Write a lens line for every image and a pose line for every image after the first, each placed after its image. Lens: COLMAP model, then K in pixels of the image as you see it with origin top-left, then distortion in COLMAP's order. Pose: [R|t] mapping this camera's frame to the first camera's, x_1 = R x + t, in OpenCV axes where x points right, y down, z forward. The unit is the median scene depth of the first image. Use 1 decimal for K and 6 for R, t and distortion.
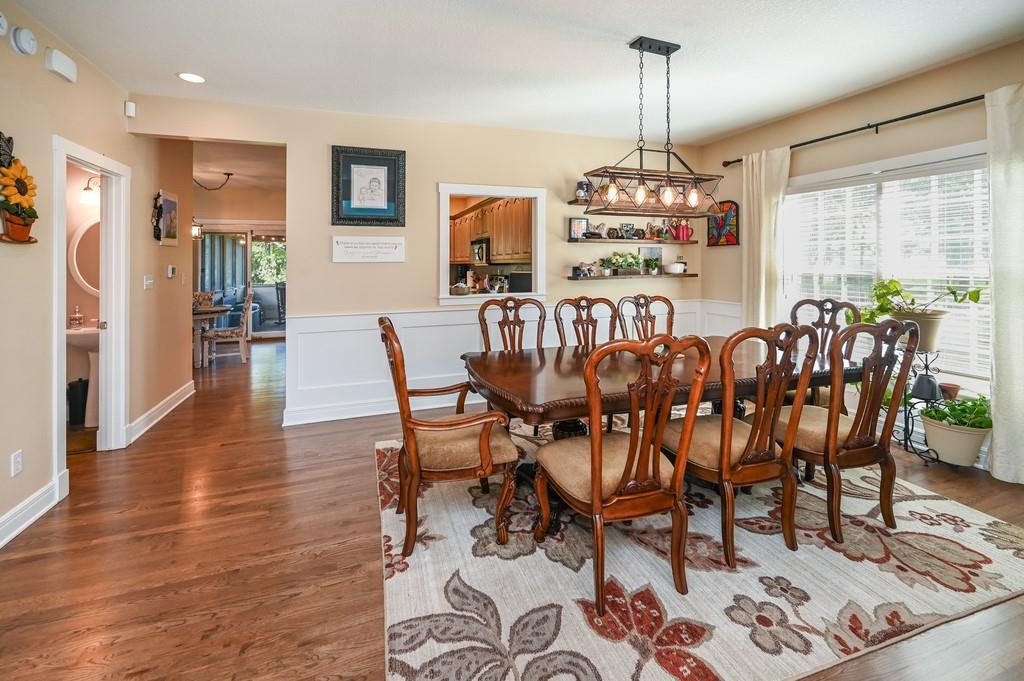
lens RADIAL K [[445.6, 0, 519.5], [0, 445.6, 263.6], [0, 0, 1]] dist [-0.000262, -0.000025]
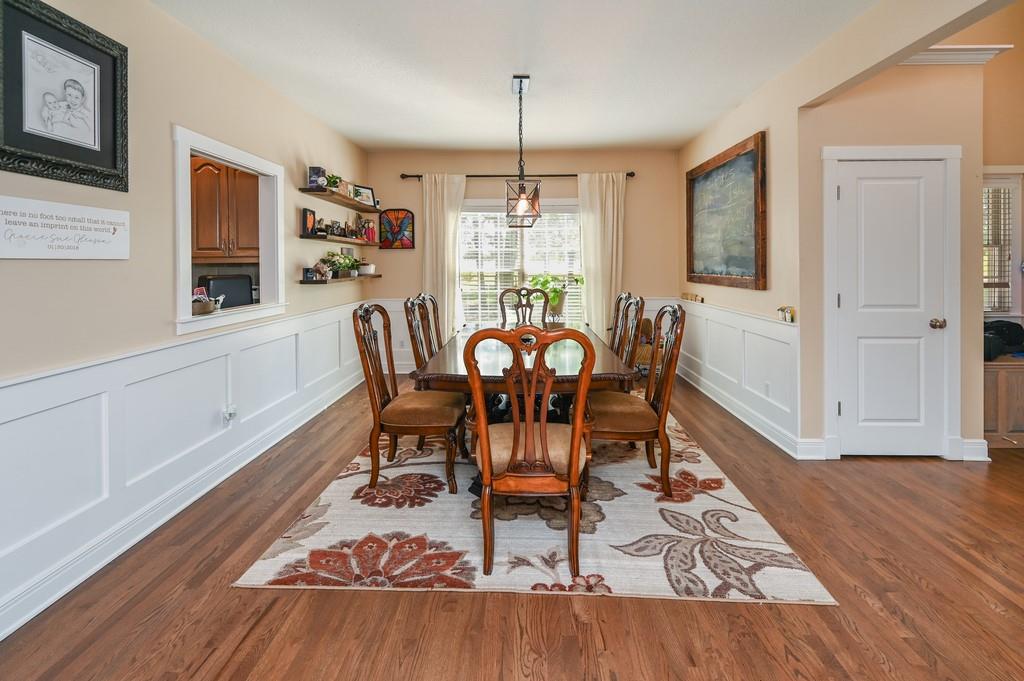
lens RADIAL K [[445.6, 0, 519.5], [0, 445.6, 263.6], [0, 0, 1]] dist [-0.000262, -0.000025]
pose [[0.369508, 0.003810, 0.929220, -1.118745], [0.005750, 0.999963, -0.006386, 0.014476], [-0.929210, 0.007703, 0.369473, 0.737666]]
